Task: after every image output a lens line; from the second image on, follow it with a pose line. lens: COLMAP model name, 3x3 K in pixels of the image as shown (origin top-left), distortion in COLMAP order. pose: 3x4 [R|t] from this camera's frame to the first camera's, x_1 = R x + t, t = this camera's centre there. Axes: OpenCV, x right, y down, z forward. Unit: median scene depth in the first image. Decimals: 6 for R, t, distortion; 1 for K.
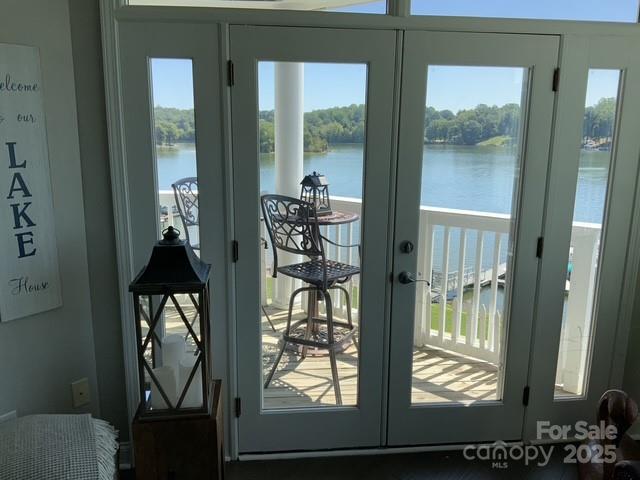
lens RADIAL K [[531.7, 0, 320.0], [0, 531.7, 240.0], [0, 0, 1]] dist [0.070748, -0.128769]
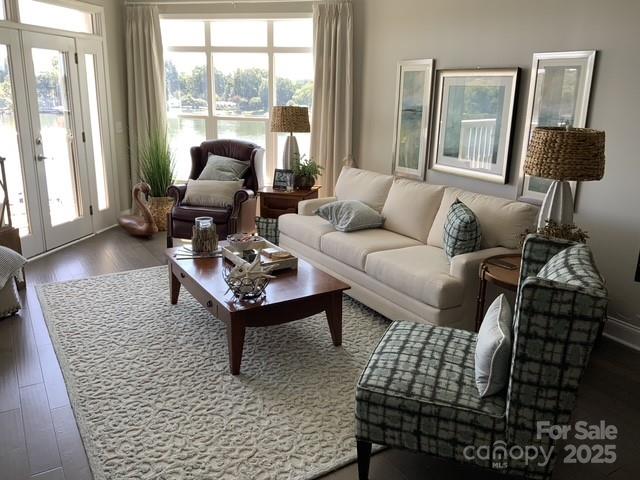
lens RADIAL K [[529.6, 0, 318.8], [0, 529.6, 246.9], [0, 0, 1]] dist [0.054631, -0.109089]
pose [[0.322987, -0.267121, 0.907924, -1.434955], [0.169784, 0.960132, 0.222082, 0.129399], [-0.931049, 0.082421, 0.355463, -0.641911]]
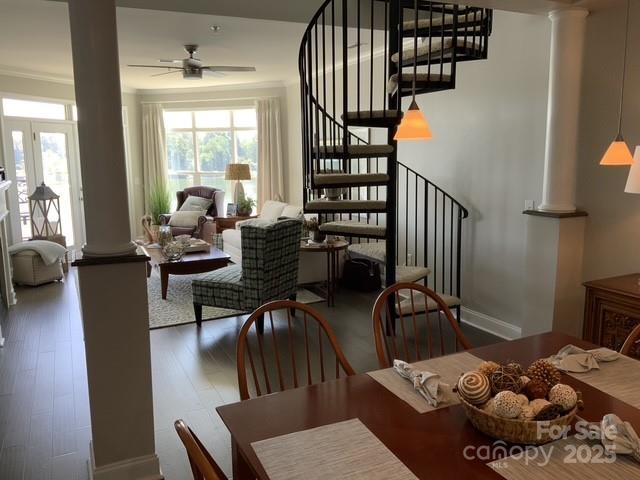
lens RADIAL K [[531.7, 0, 320.0], [0, 531.7, 240.0], [0, 0, 1]] dist [0.070748, -0.128769]
pose [[0.416148, -0.160984, 0.894933, -2.281589], [0.194853, 0.977128, 0.085162, 0.332433], [-0.888174, 0.138940, 0.437999, -1.725132]]
